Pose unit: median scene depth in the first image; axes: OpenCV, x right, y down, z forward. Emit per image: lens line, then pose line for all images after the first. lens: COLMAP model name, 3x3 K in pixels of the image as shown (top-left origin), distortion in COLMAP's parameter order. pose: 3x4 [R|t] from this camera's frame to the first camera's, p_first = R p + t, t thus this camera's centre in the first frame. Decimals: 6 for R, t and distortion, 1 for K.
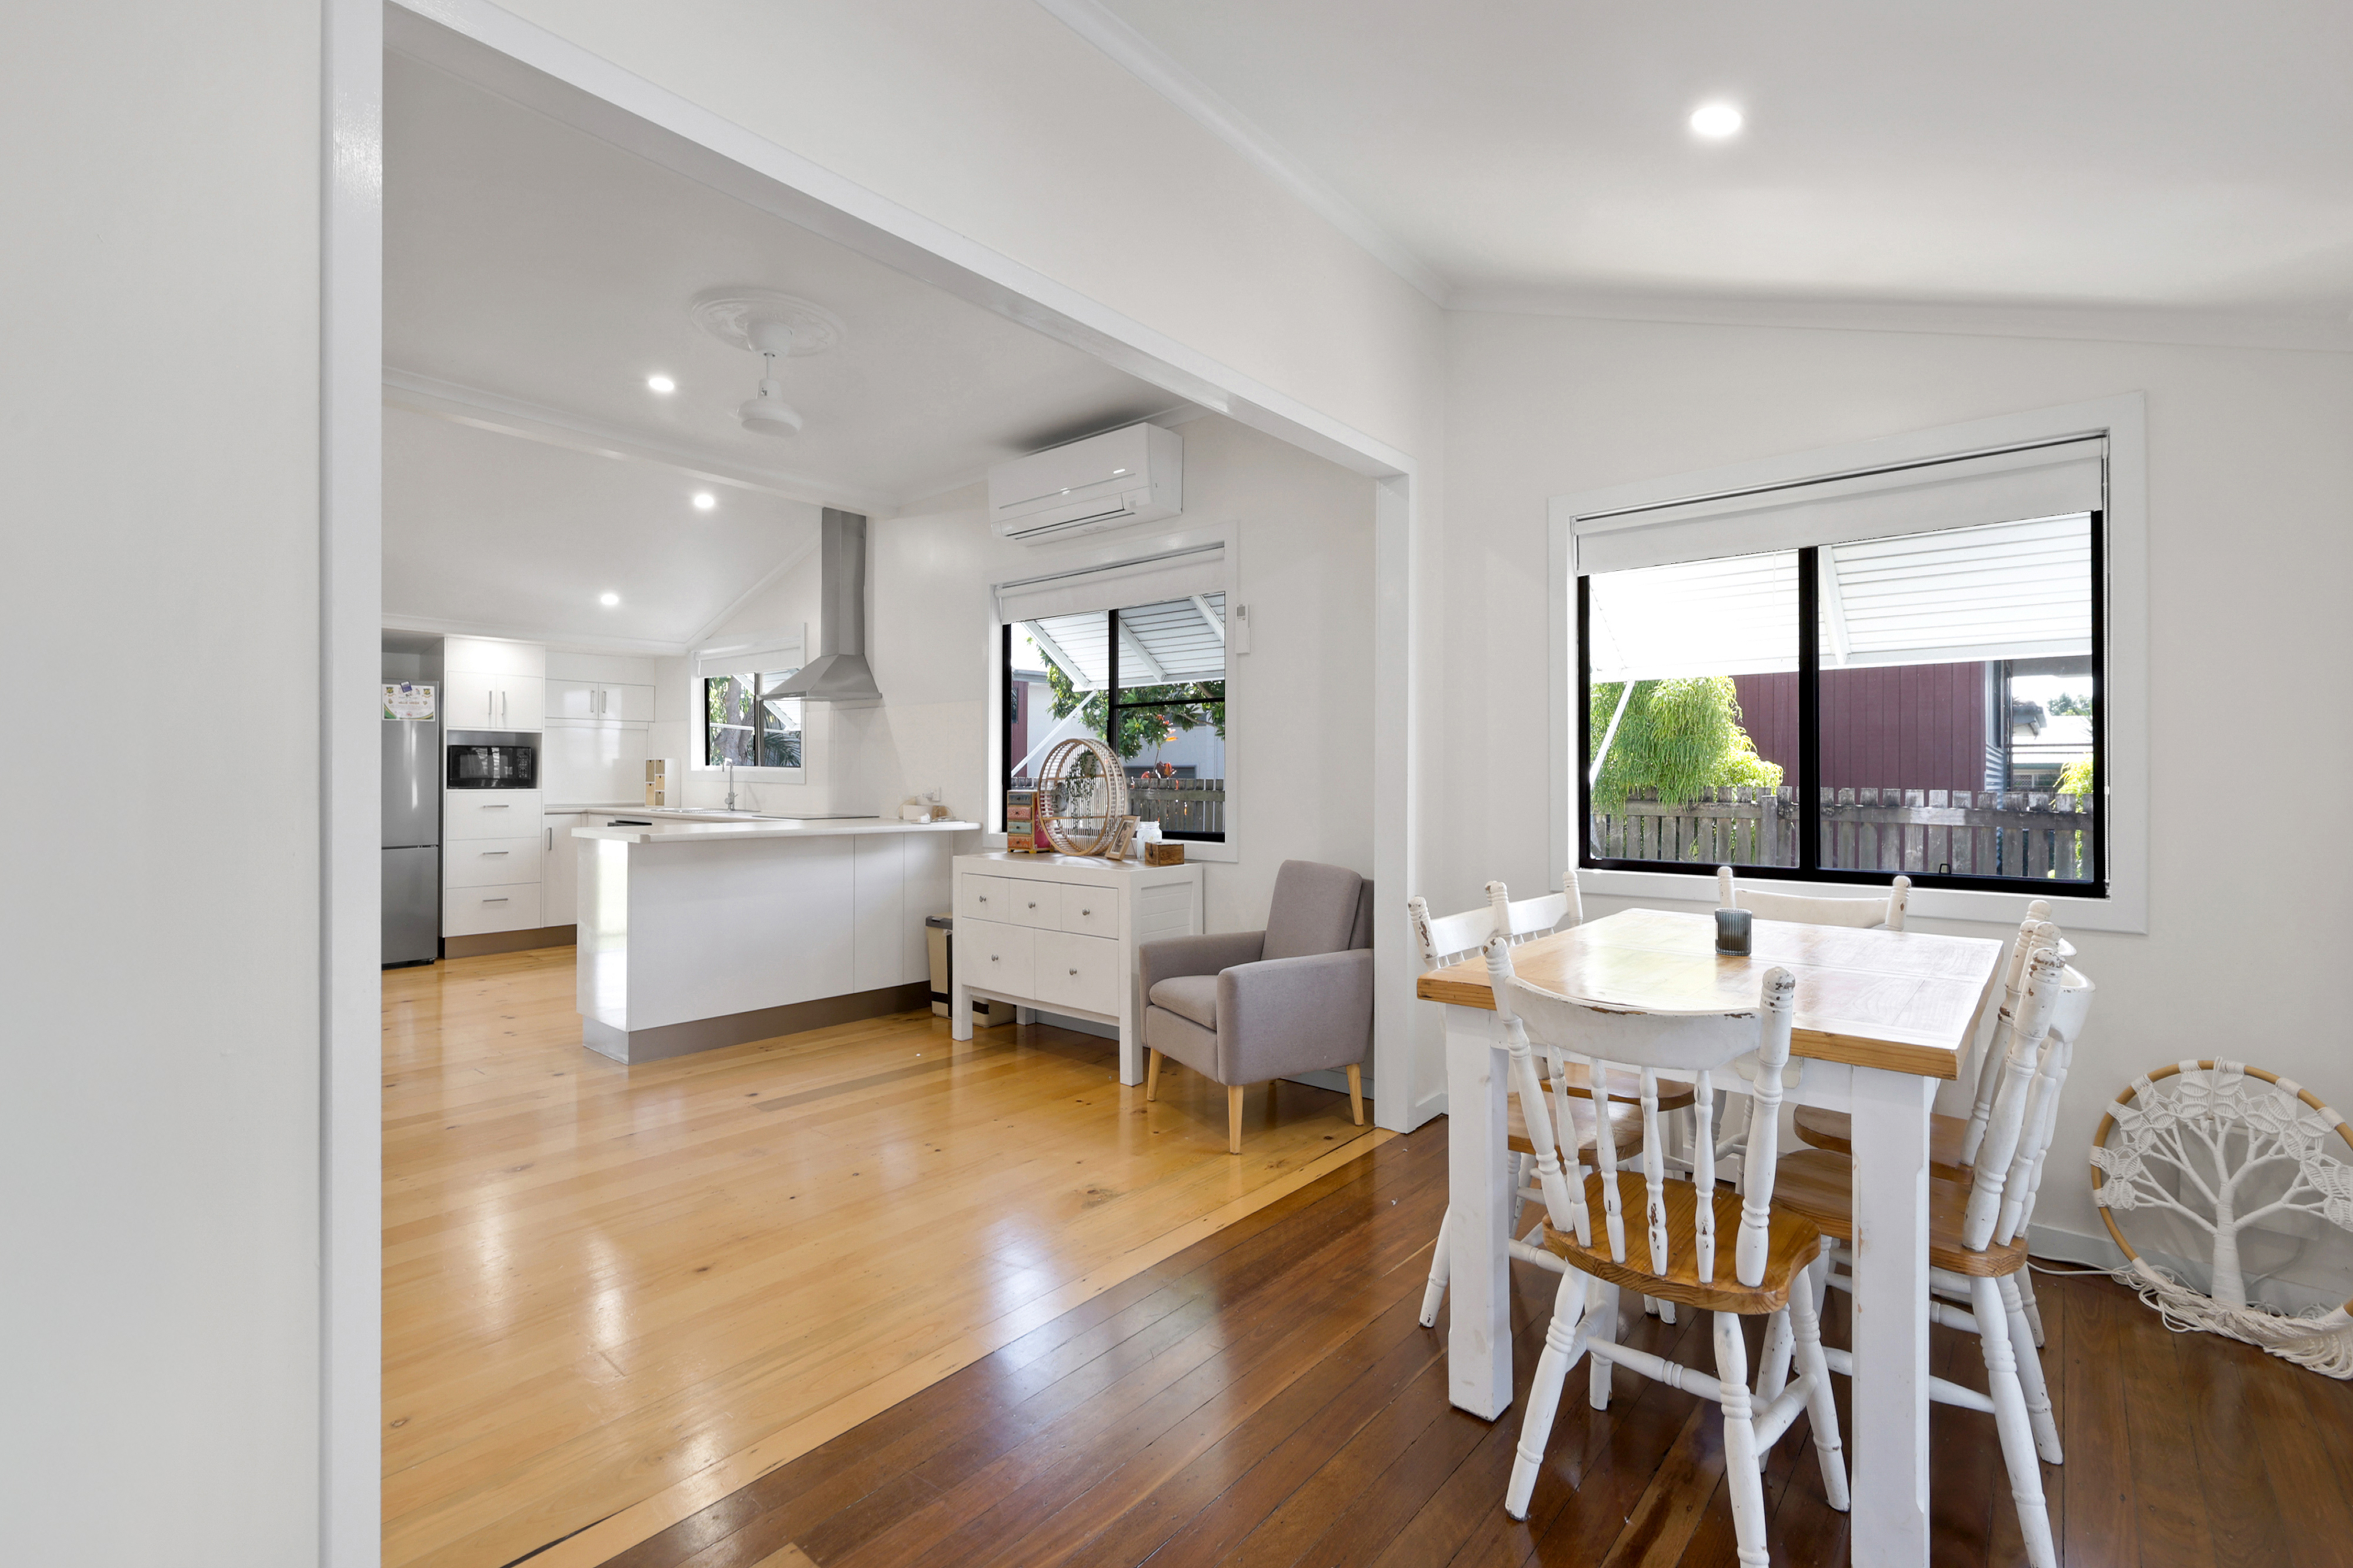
lens RADIAL K [[1022.2, 0, 1128.6], [0, 1022.2, 769.6], [0, 0, 1]] dist [0.001431, 0.000094]
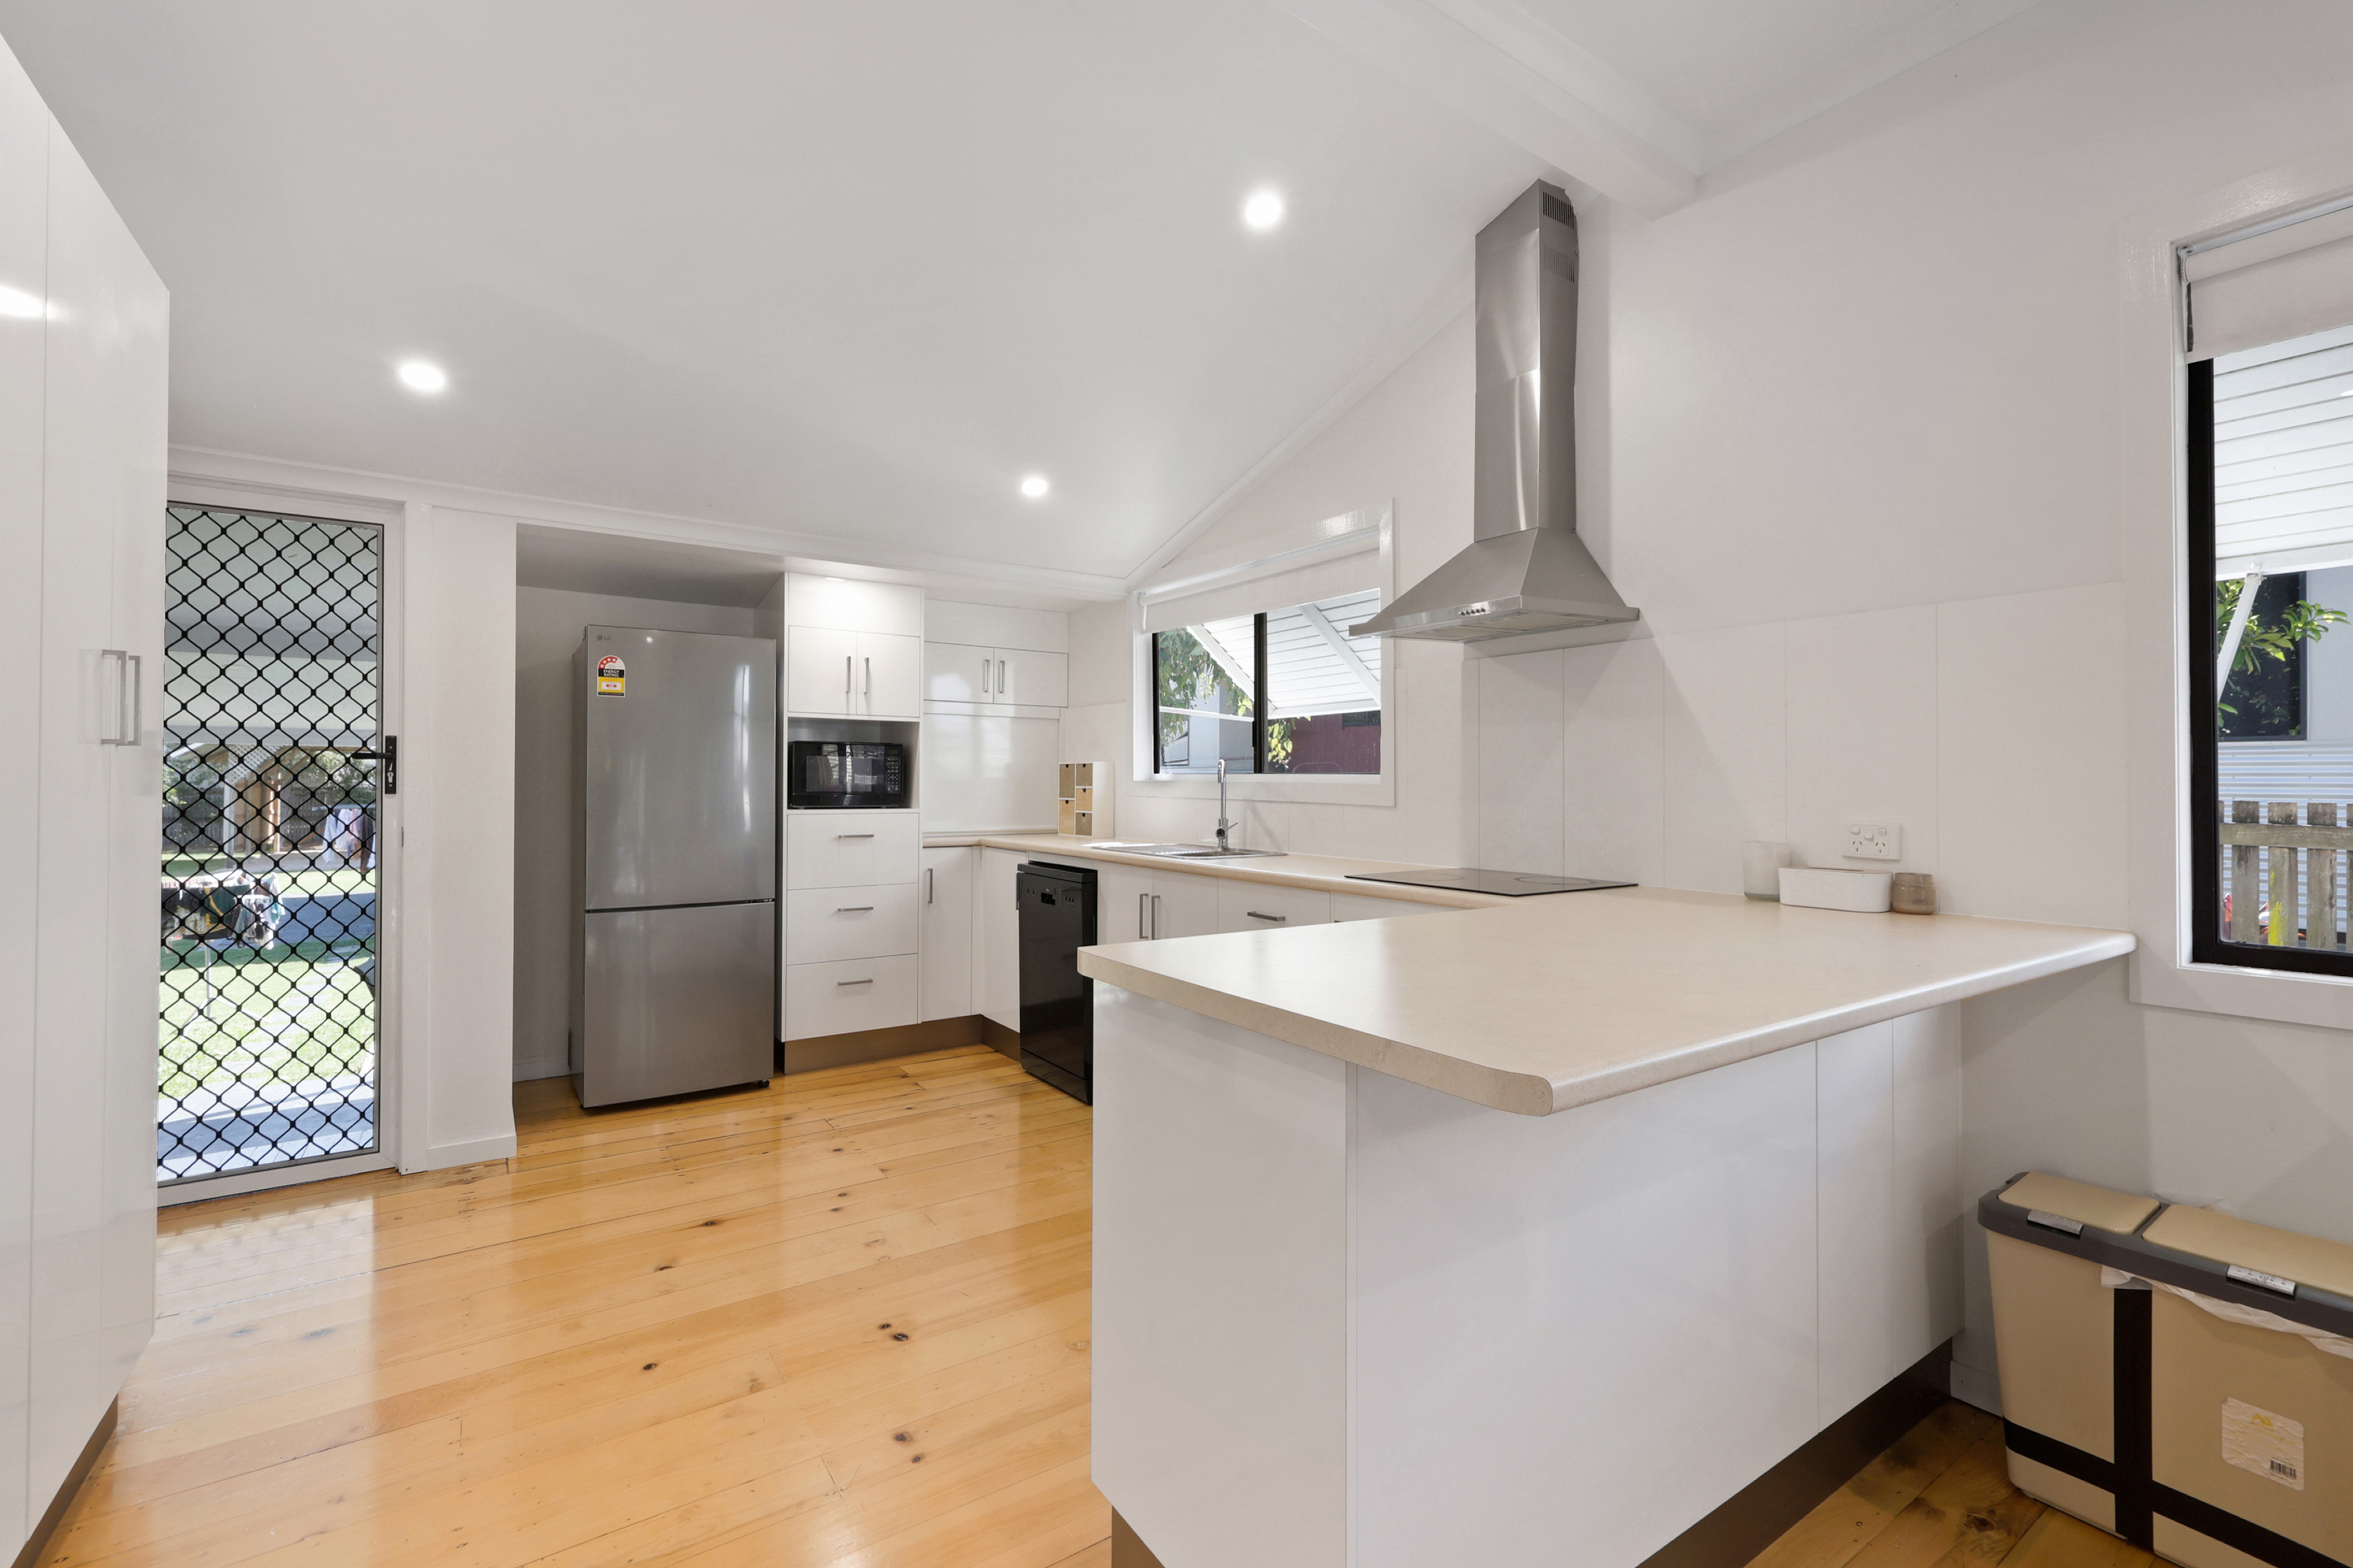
lens RADIAL K [[1022.2, 0, 1177.4], [0, 1022.2, 780.0], [0, 0, 1]] dist [0.001431, 0.000094]
pose [[0.973674, 0.002831, -0.227925, -0.267188], [-0.002205, 0.999993, 0.003002, -0.001541], [0.227932, -0.002420, 0.973674, 0.408282]]
